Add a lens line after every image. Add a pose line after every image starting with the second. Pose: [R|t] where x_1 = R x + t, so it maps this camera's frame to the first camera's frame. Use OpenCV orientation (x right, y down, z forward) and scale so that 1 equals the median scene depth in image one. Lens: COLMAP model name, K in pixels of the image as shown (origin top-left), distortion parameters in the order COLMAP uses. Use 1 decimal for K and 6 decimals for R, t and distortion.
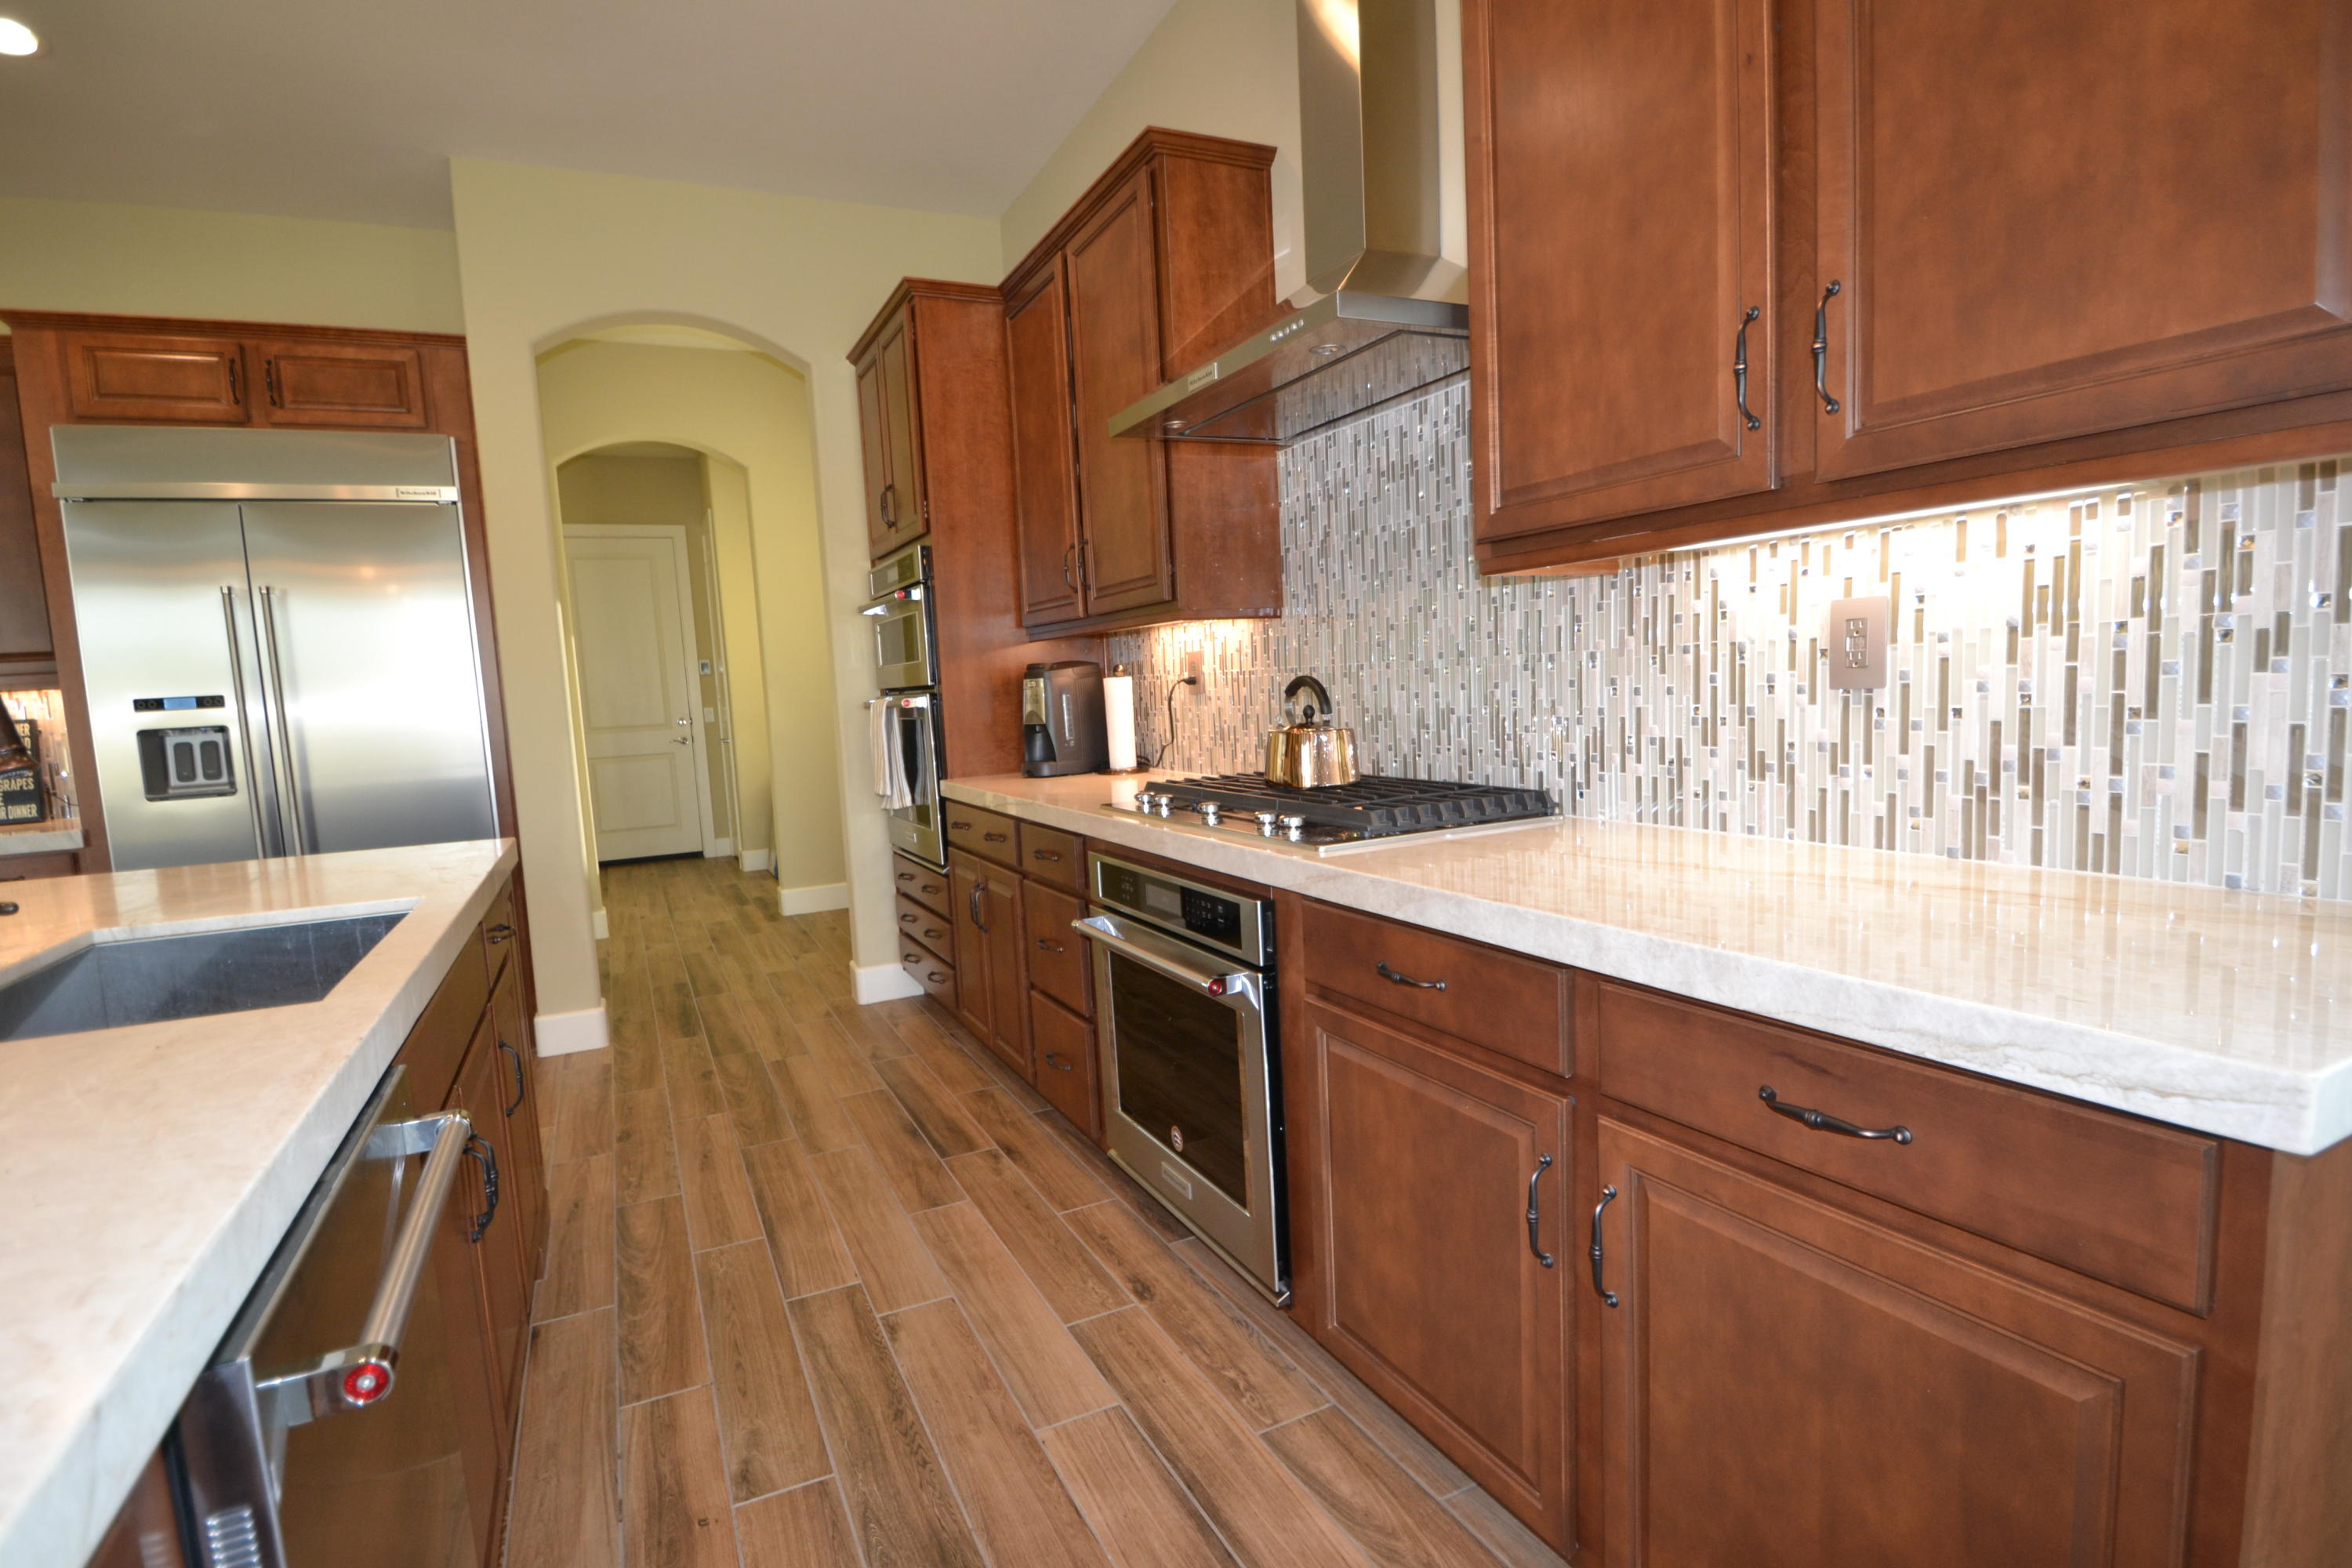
lens RADIAL K [[1160.3, 0, 1176.0], [0, 1160.3, 784.0], [0, 0, 1]] dist [-0.003636, -0.000949]
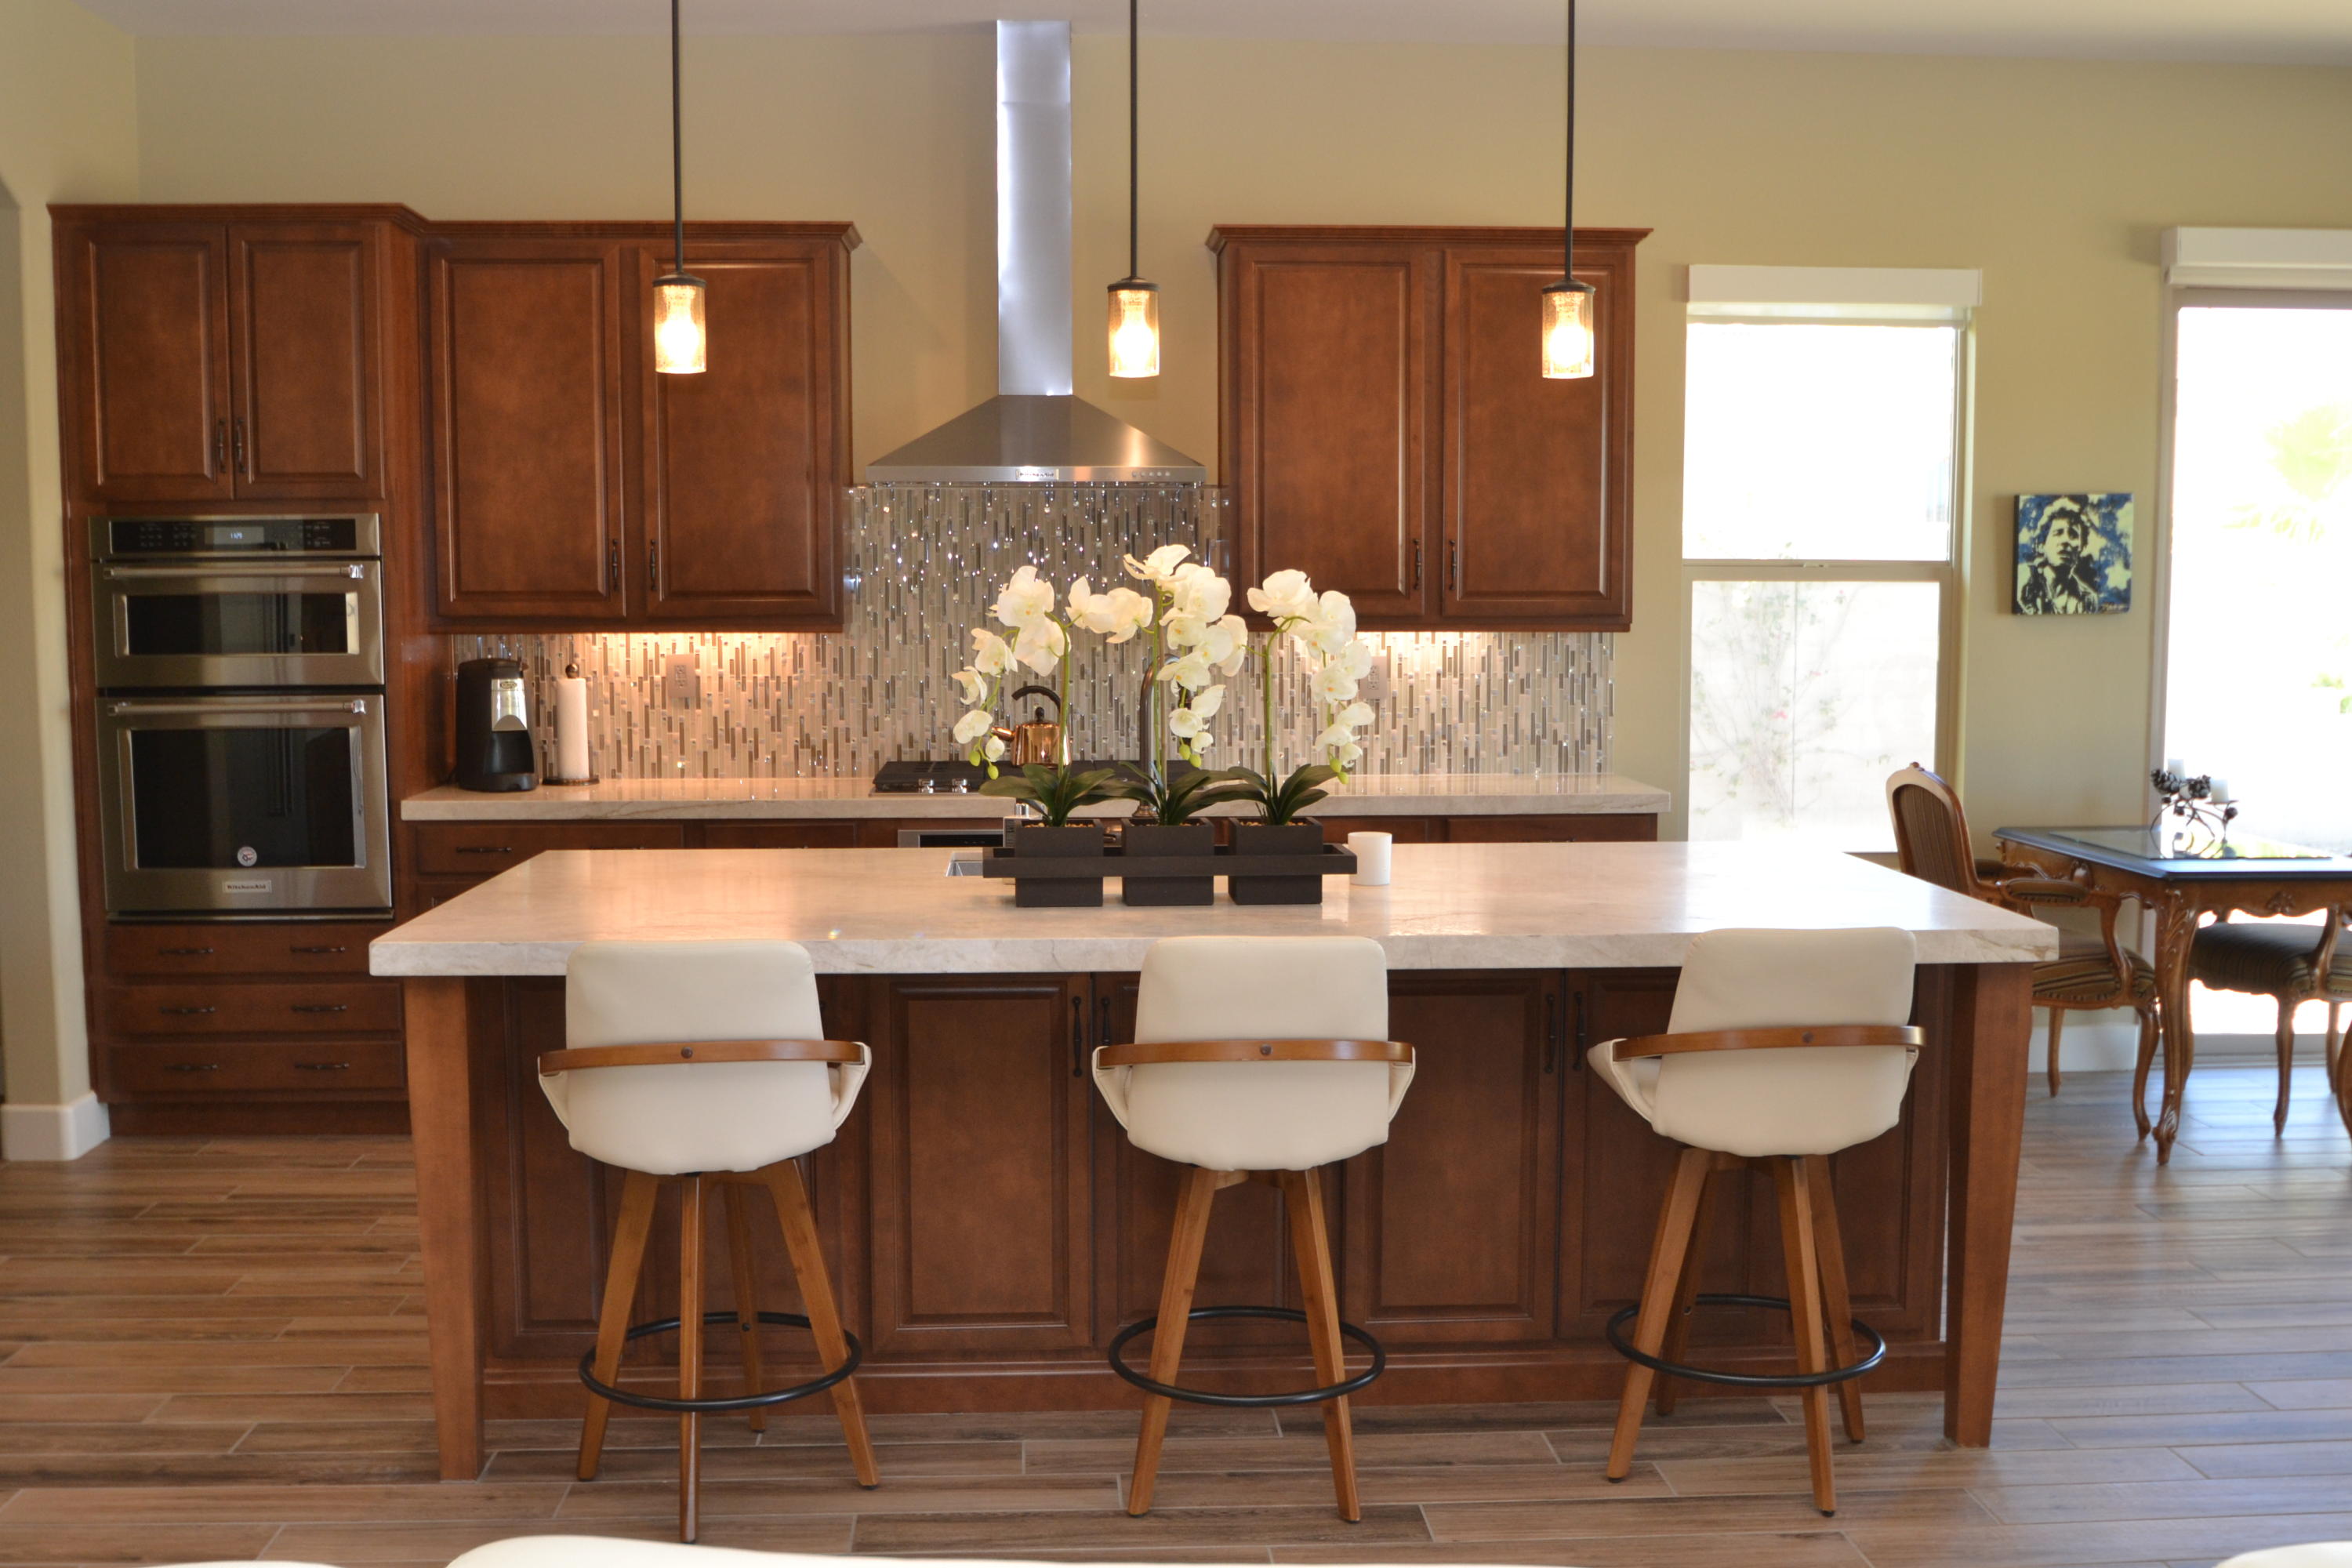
lens RADIAL K [[2345.8, 0, 1176.0], [0, 2345.8, 784.0], [0, 0, 1]] dist [-0.071483, 0.008998]
pose [[0.380677, -0.029609, 0.924234, -2.777251], [0.065398, 0.997847, 0.005031, 0.021672], [-0.922393, 0.058528, 0.381794, -0.227565]]
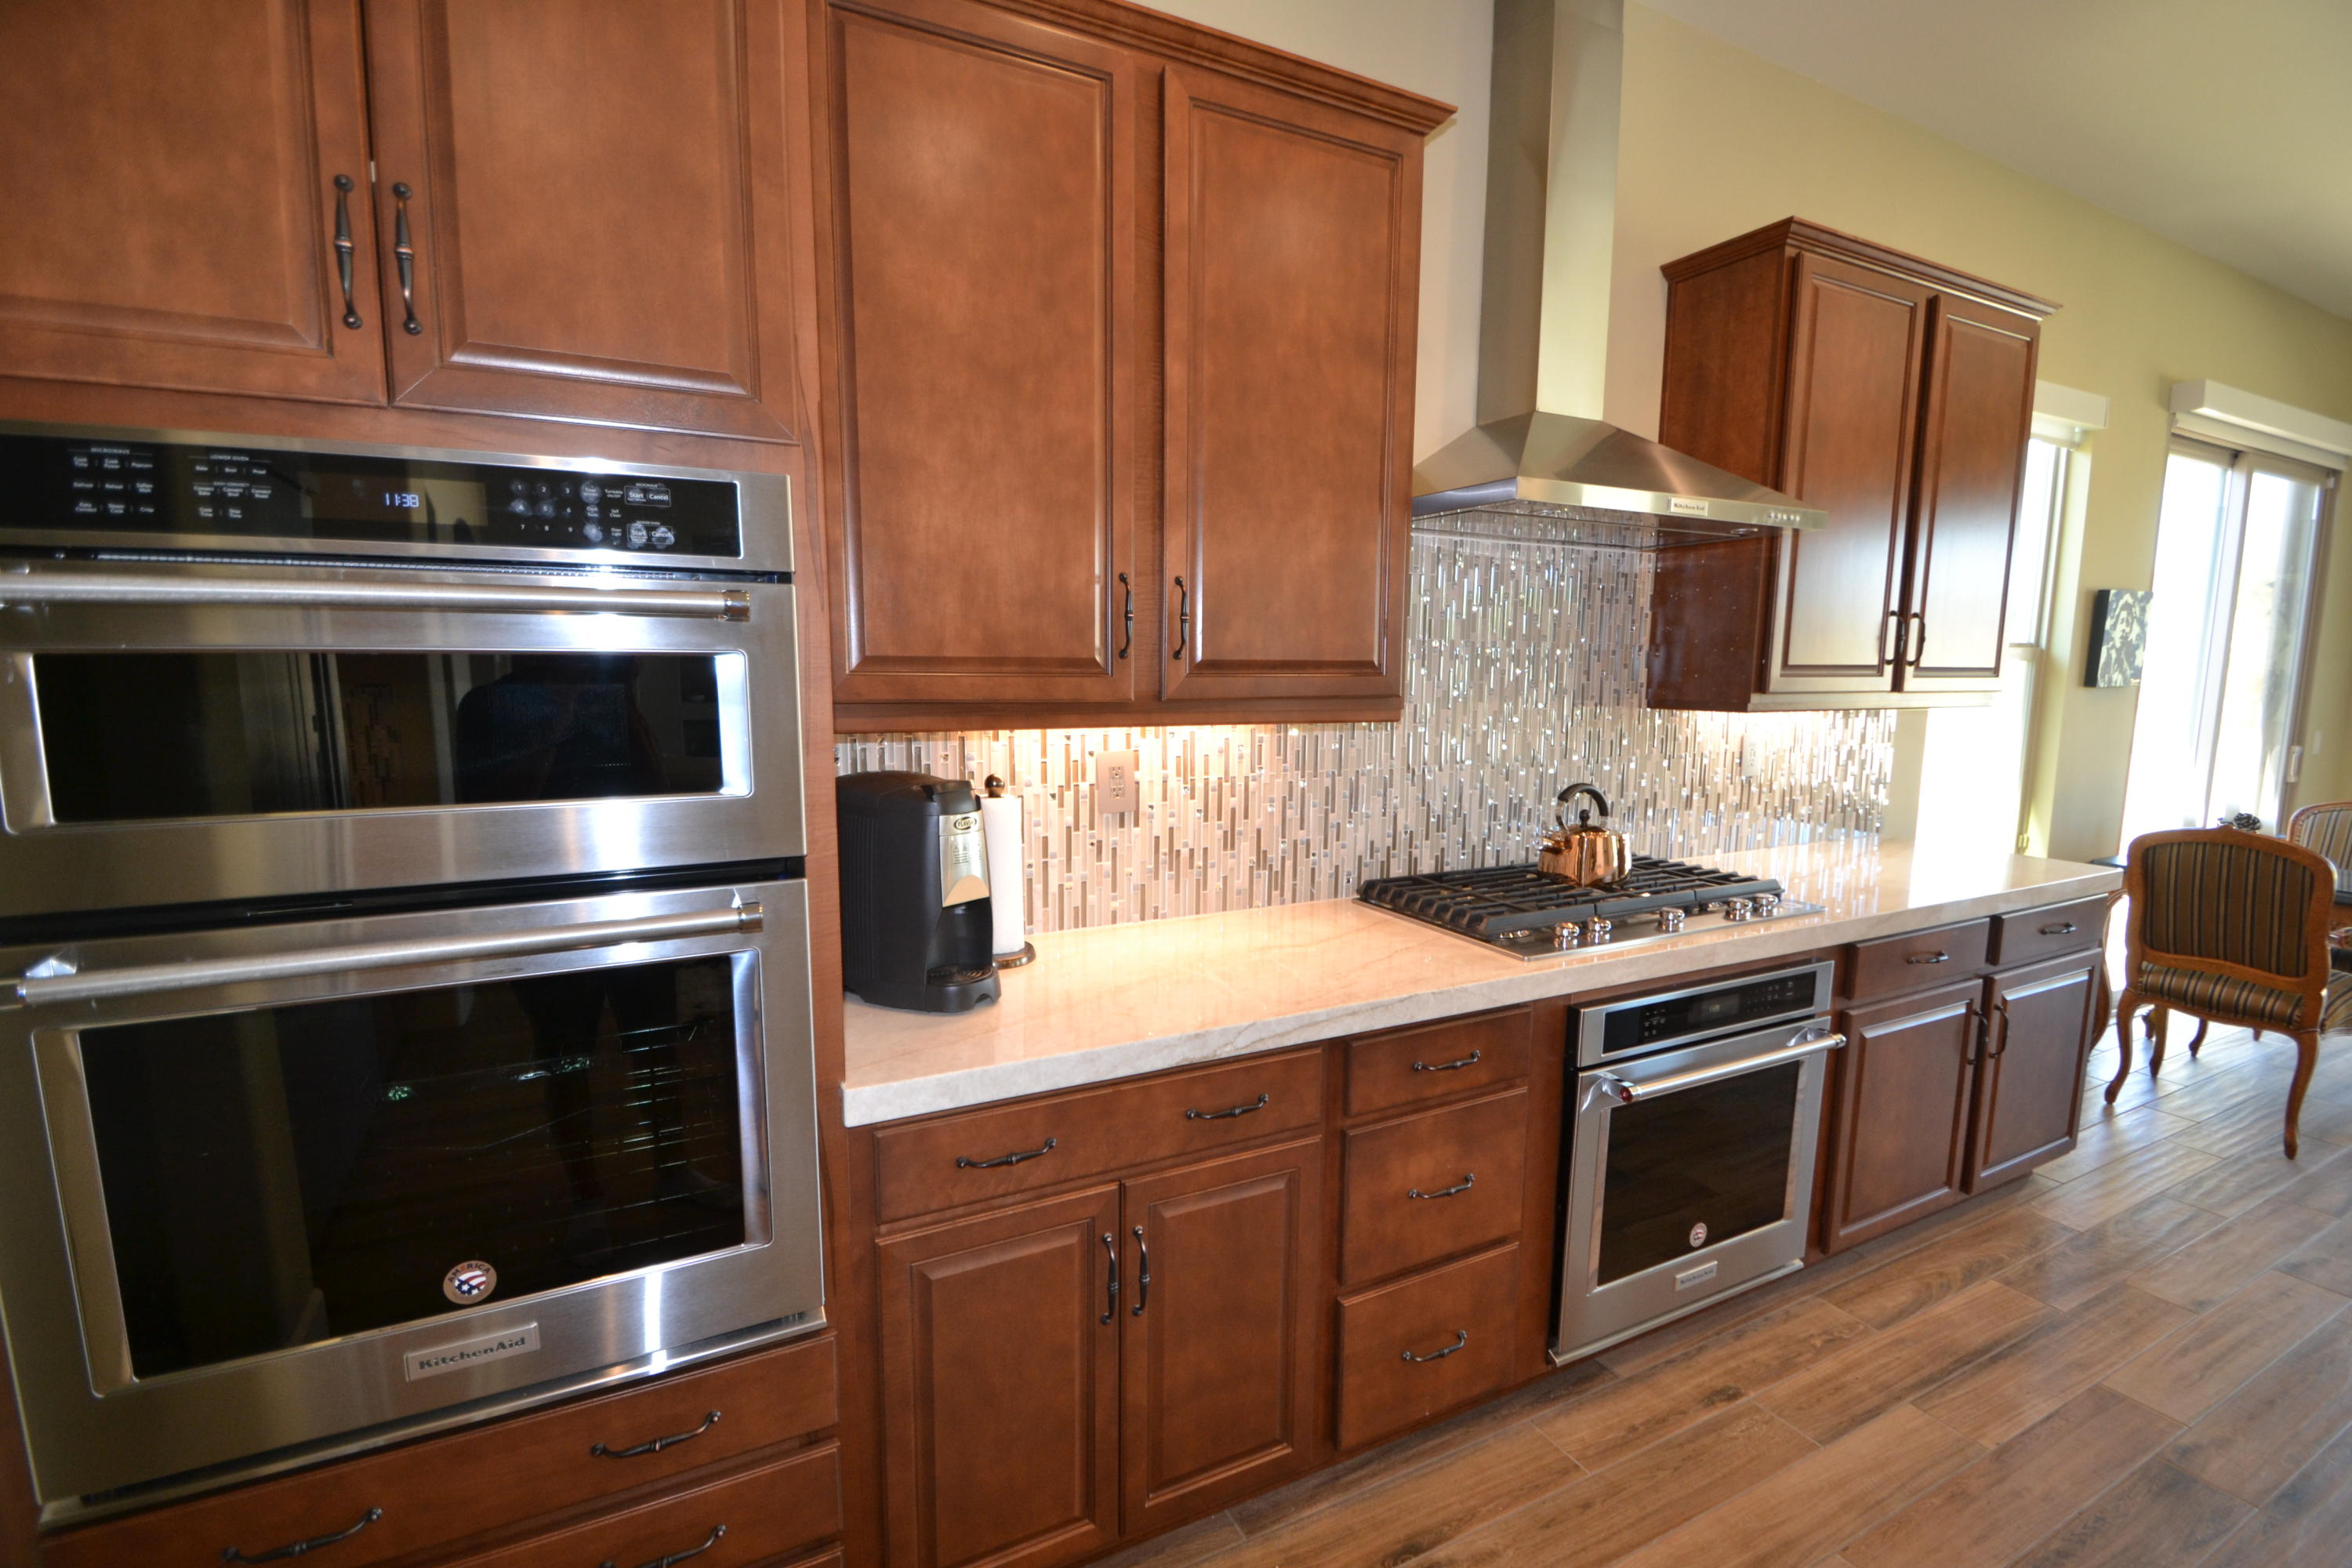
lens RADIAL K [[1046.1, 0, 1171.2], [0, 1046.1, 797.6], [0, 0, 1]] dist [0.019891, -0.021106]
pose [[-0.015721, -0.075962, 0.996987, -1.017715], [0.085148, 0.993386, 0.077030, -0.221415], [-0.996244, 0.086102, -0.009149, 1.635825]]
